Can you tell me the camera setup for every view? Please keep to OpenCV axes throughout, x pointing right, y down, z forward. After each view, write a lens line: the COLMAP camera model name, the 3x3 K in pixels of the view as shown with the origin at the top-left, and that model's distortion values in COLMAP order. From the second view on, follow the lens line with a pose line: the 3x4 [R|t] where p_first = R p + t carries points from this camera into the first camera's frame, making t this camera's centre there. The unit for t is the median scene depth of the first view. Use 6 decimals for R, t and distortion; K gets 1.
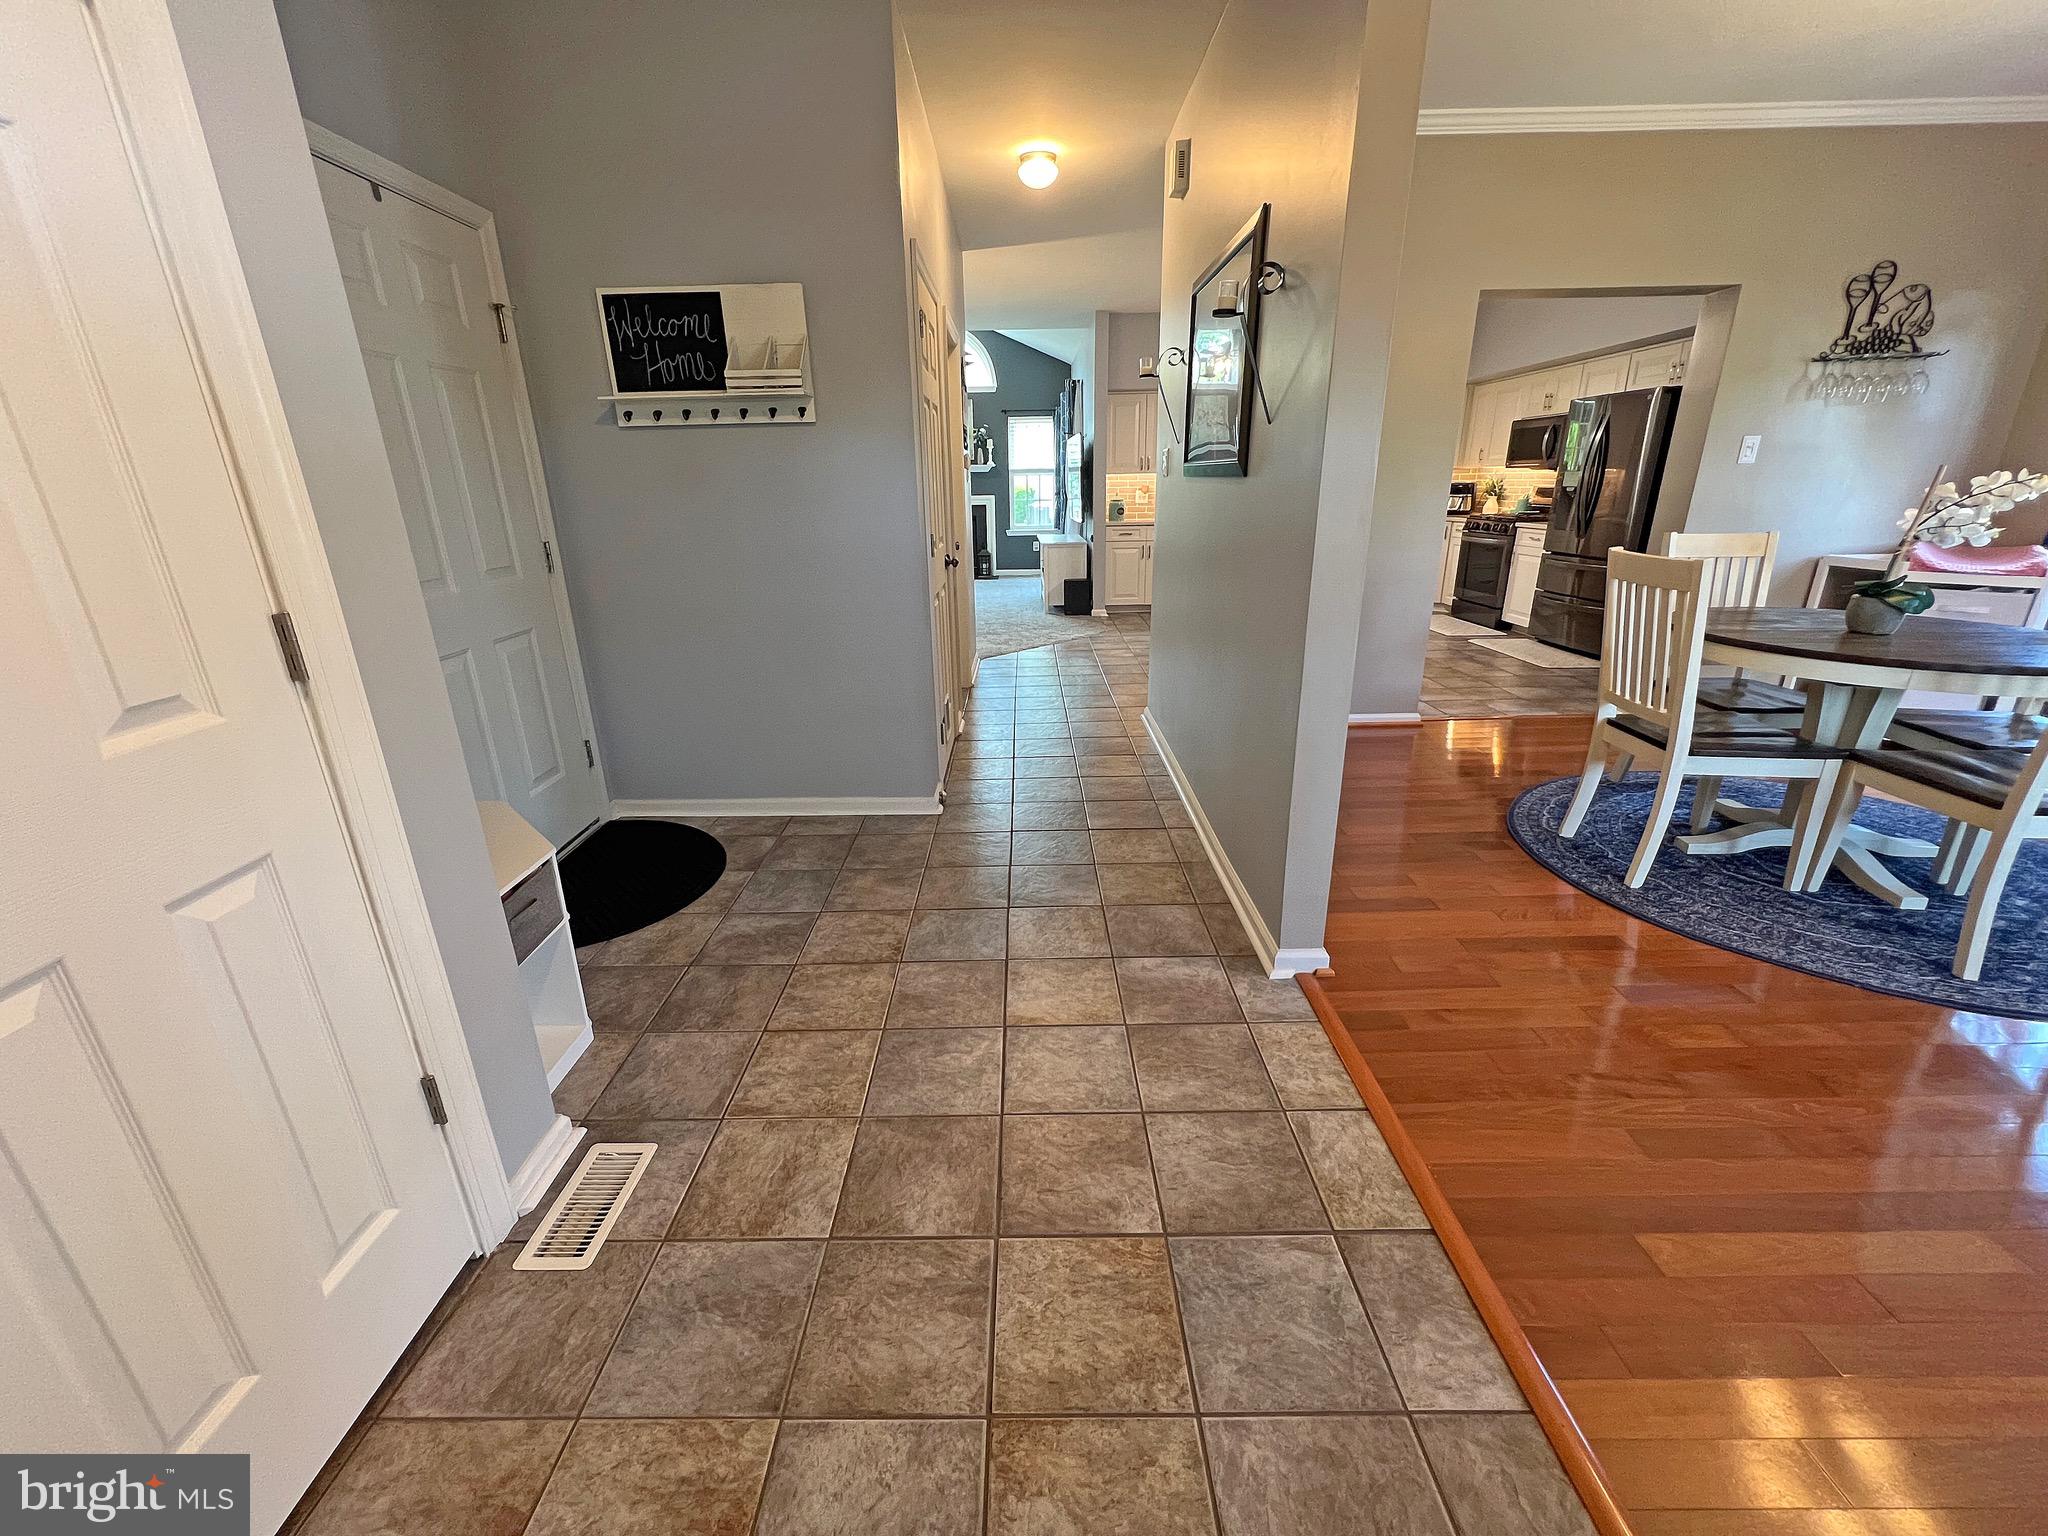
lens RADIAL K [[824.9, 0, 1020.7], [0, 824.9, 768.8], [0, 0, 1]] dist [-0.001067, 0.000071]
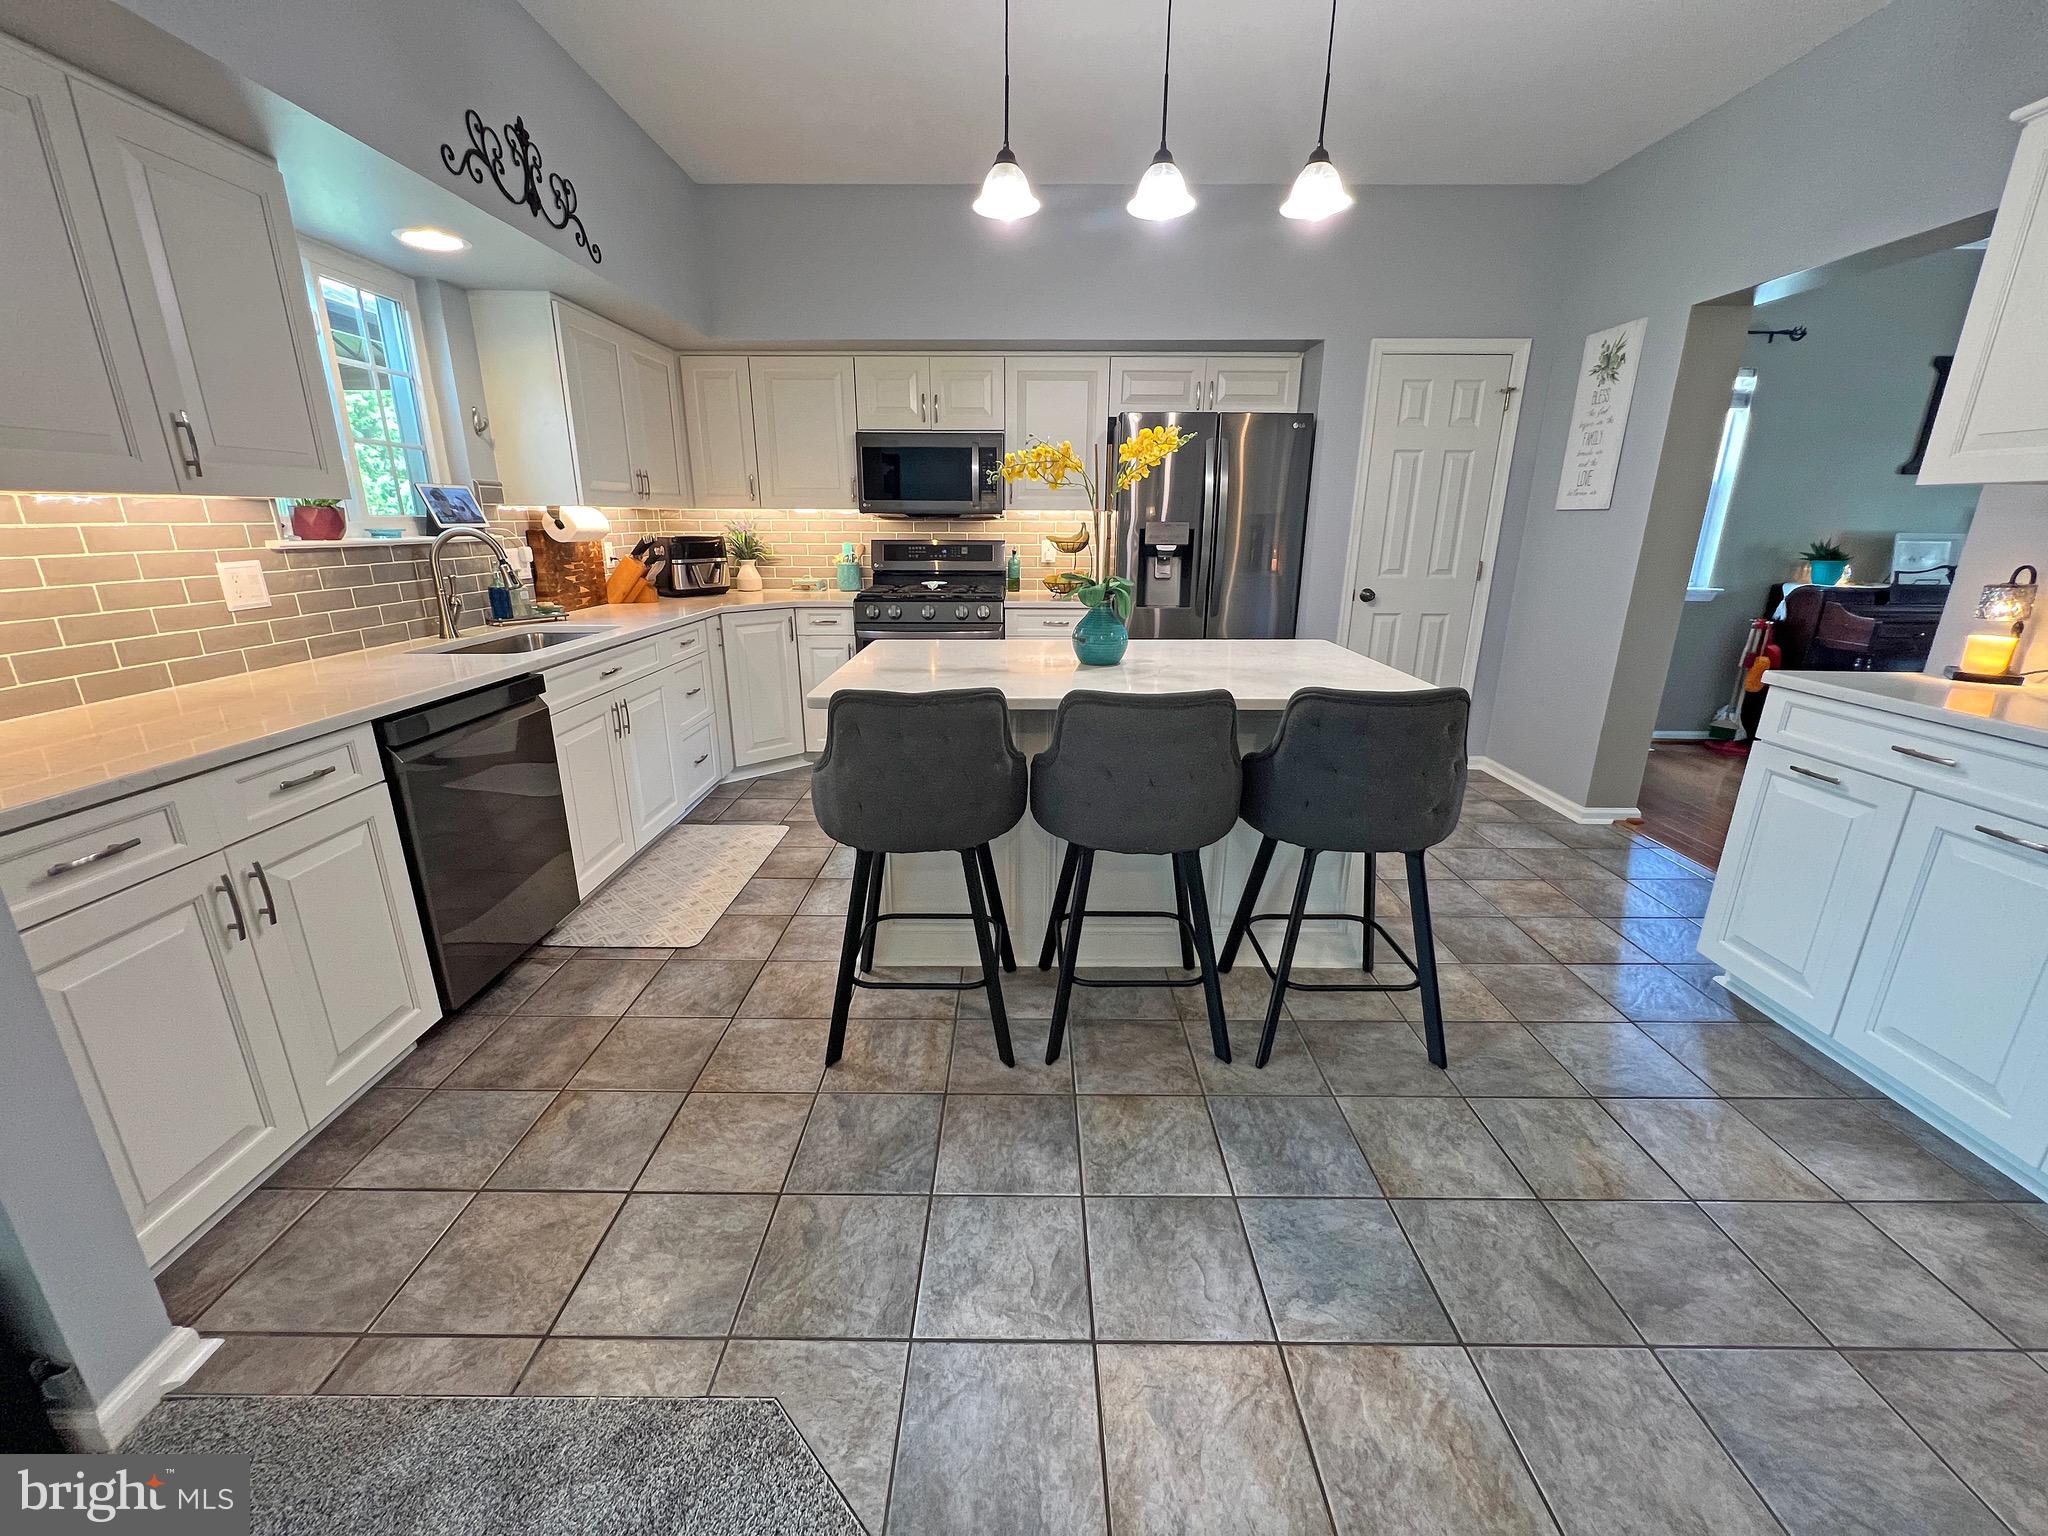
lens RADIAL K [[823.8, 0, 1020.1], [0, 823.8, 766.2], [0, 0, 1]] dist [-0.004311, 0.001372]
pose [[0.001860, -0.270846, 0.962621, -0.041527], [0.323816, 0.910919, 0.255674, -0.606970], [-0.946118, 0.311236, 0.089399, 1.737218]]
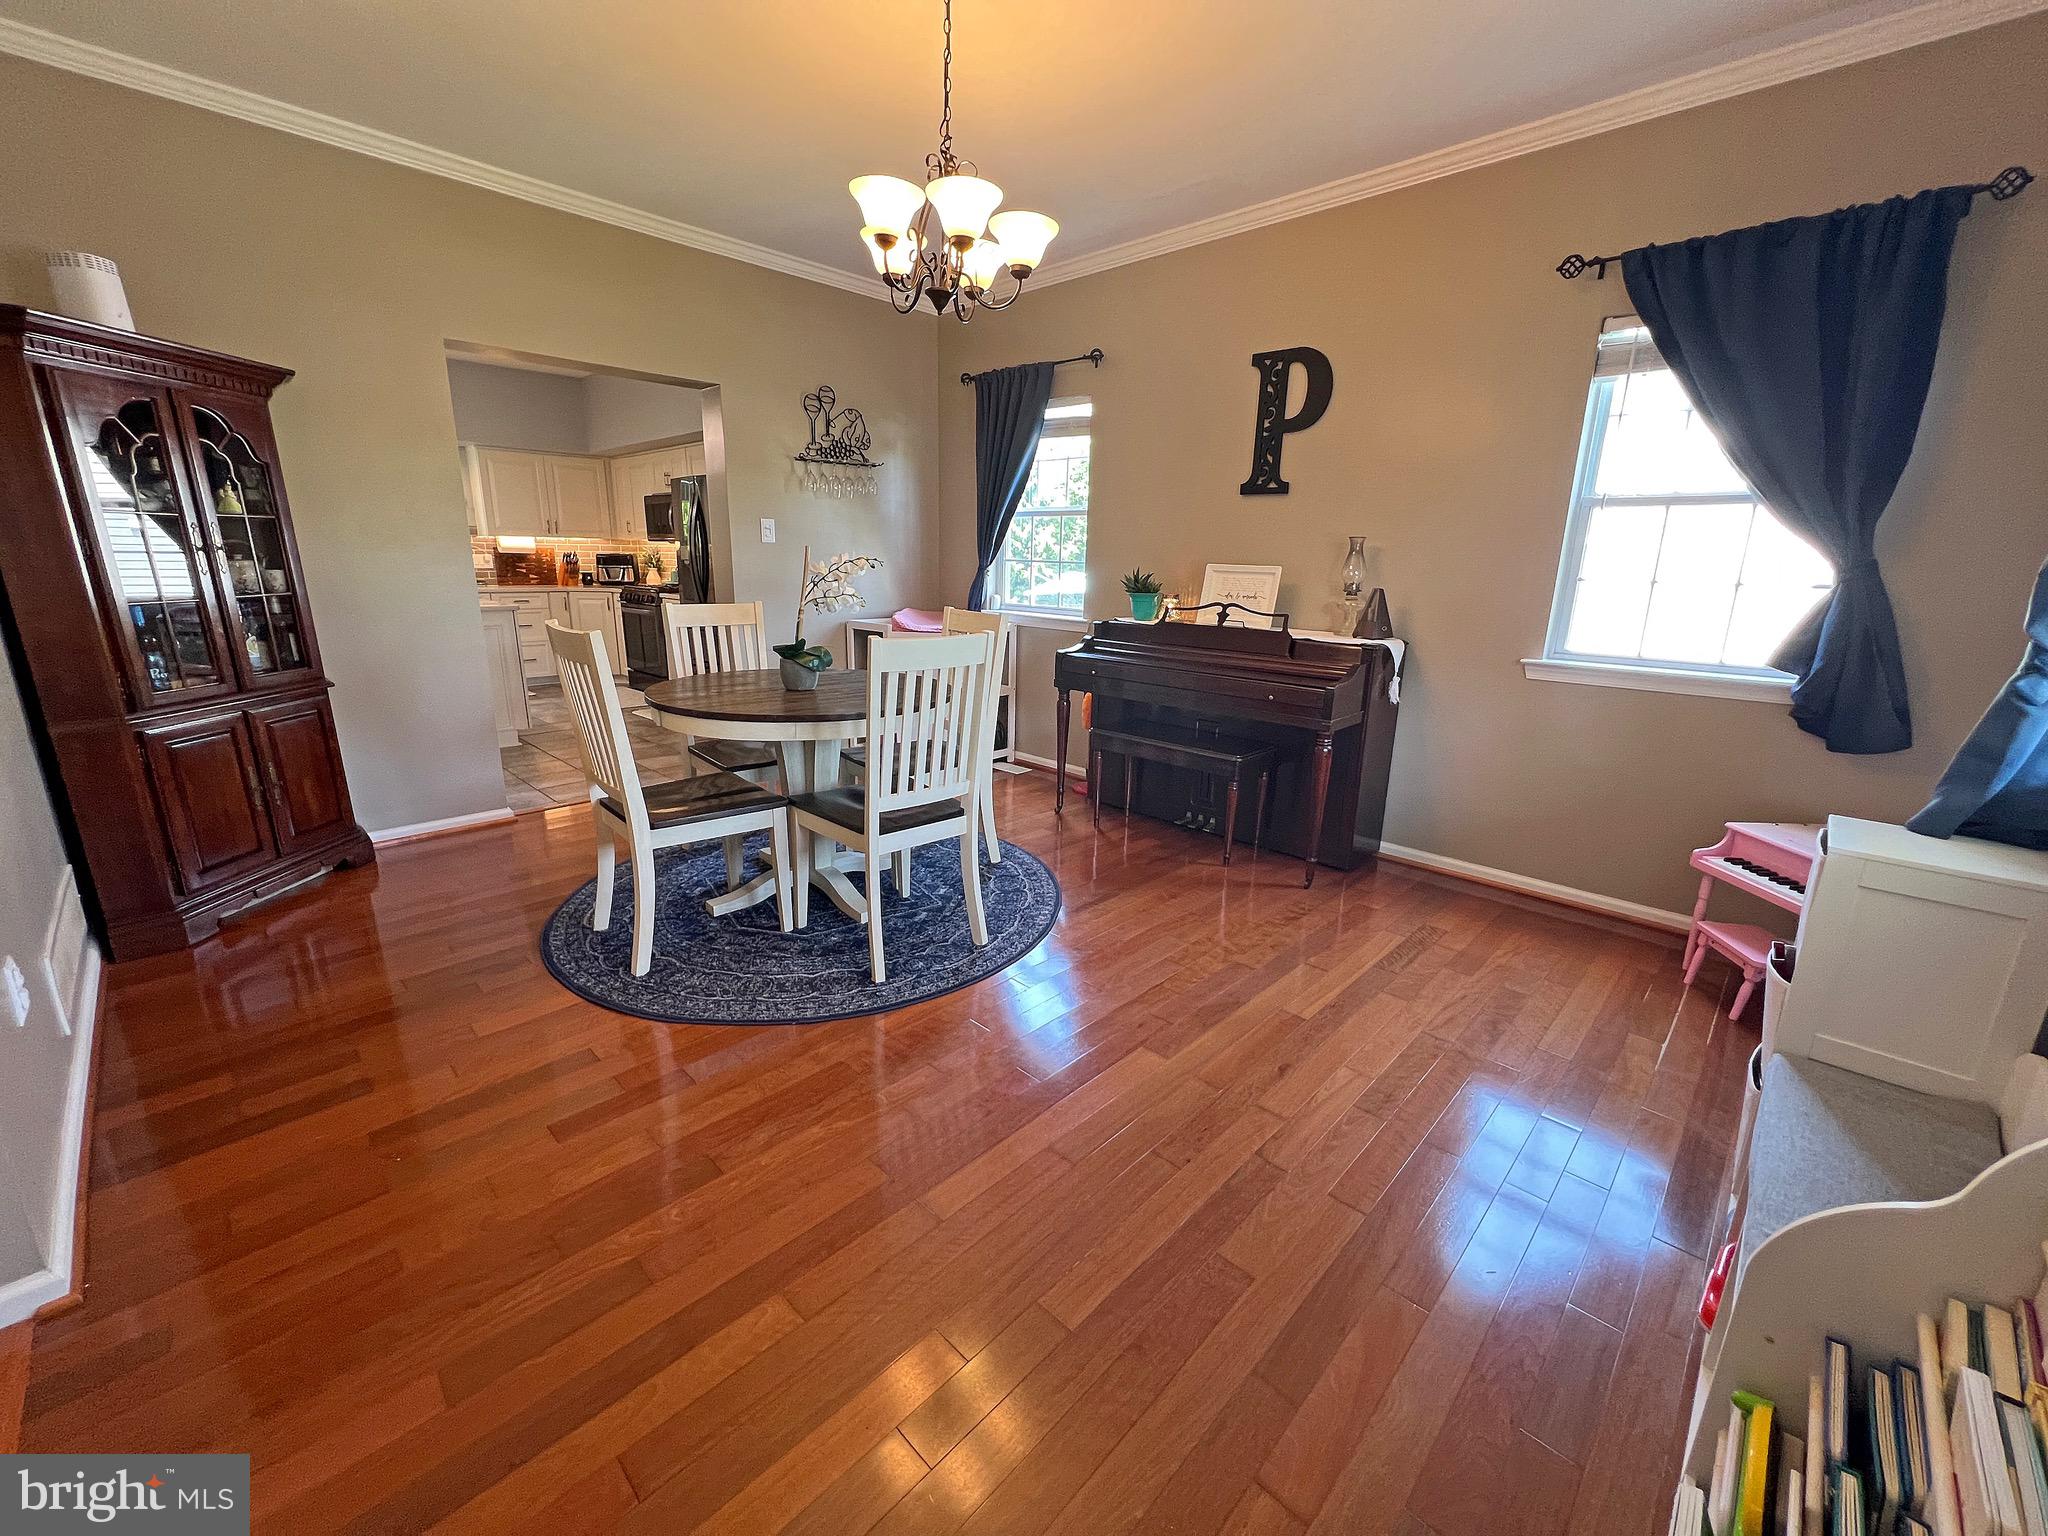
lens RADIAL K [[823.8, 0, 1022.5], [0, 823.8, 771.4], [0, 0, 1]] dist [-0.004311, 0.001372]
pose [[0.693613, -0.152627, 0.703992, 0.291366], [0.205772, 0.978555, 0.009415, -0.001746], [-0.690332, 0.138331, 0.710145, -0.000764]]
